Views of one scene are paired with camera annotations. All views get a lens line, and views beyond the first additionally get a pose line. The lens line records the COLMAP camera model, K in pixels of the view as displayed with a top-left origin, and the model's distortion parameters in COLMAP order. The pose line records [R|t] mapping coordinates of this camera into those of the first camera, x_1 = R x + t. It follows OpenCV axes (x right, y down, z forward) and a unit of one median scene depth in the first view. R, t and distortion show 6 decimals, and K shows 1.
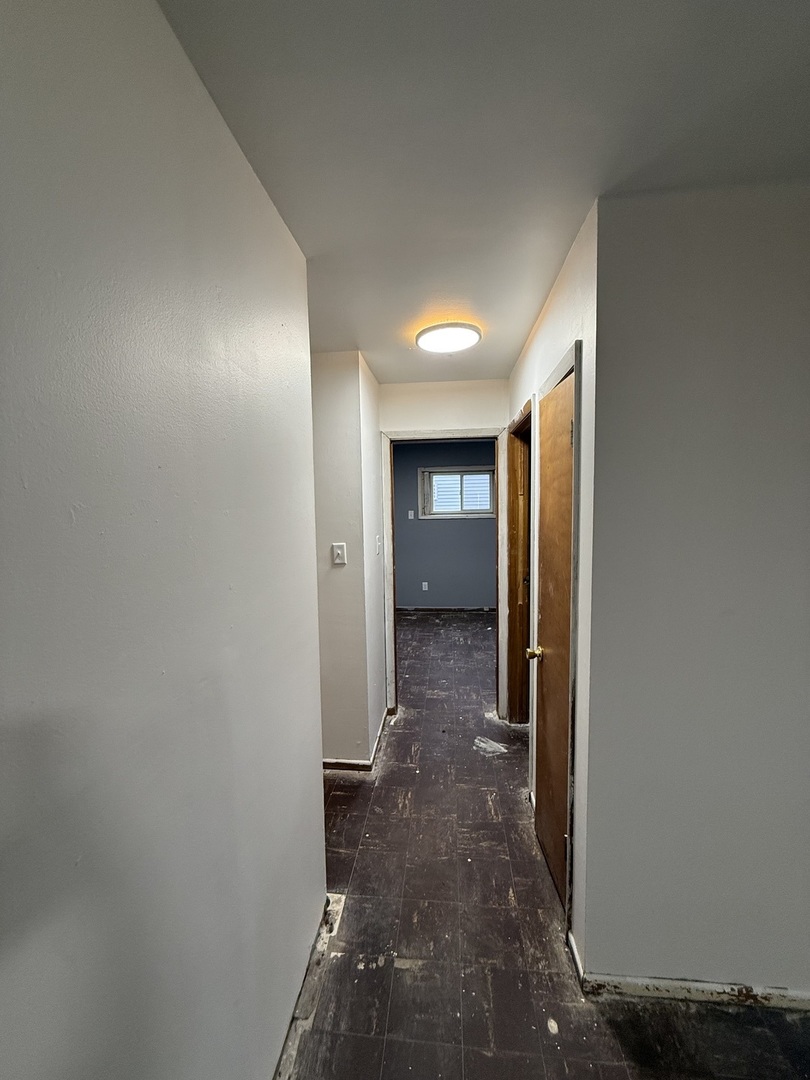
lens RADIAL K [[434.3, 0, 406.2], [0, 434.3, 544.9], [0, 0, 1]] dist [0.001919, -0.000452]
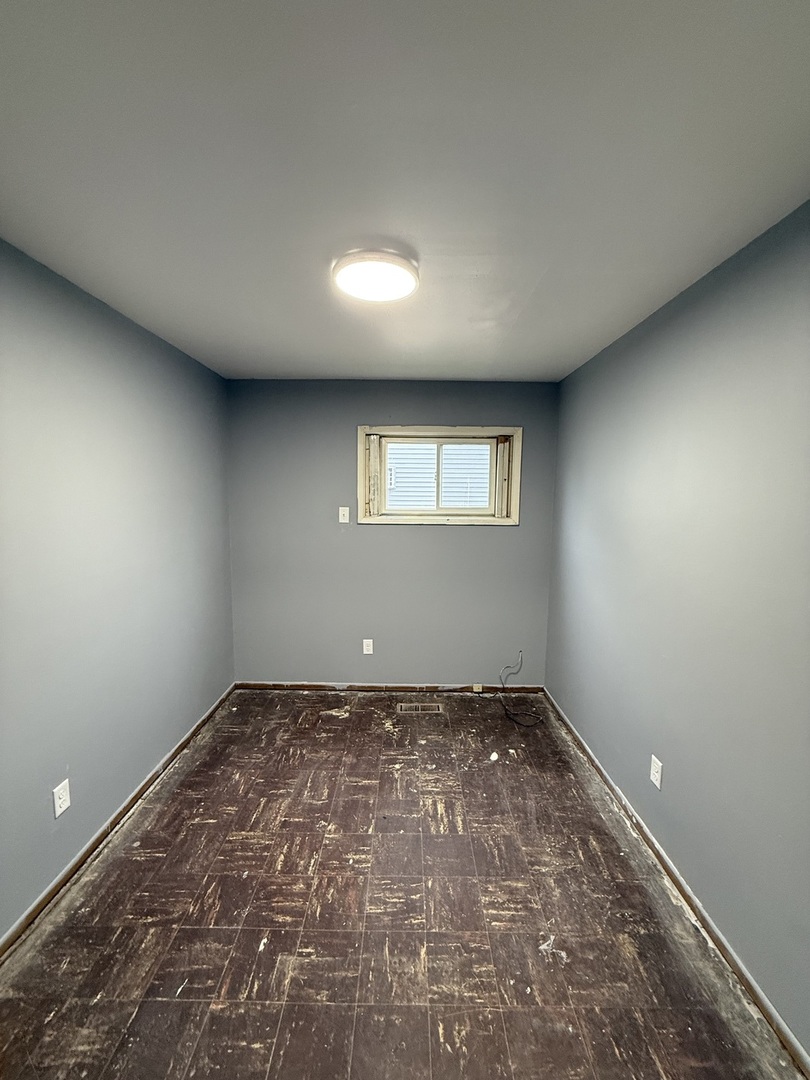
lens RADIAL K [[434.3, 0, 408.2], [0, 434.3, 551.7], [0, 0, 1]] dist [0.001919, -0.000452]
pose [[0.994456, 0.018310, 0.103548, 0.036052], [-0.022355, 0.999026, 0.038039, -0.047236], [-0.102751, -0.040143, 0.993897, 0.470472]]
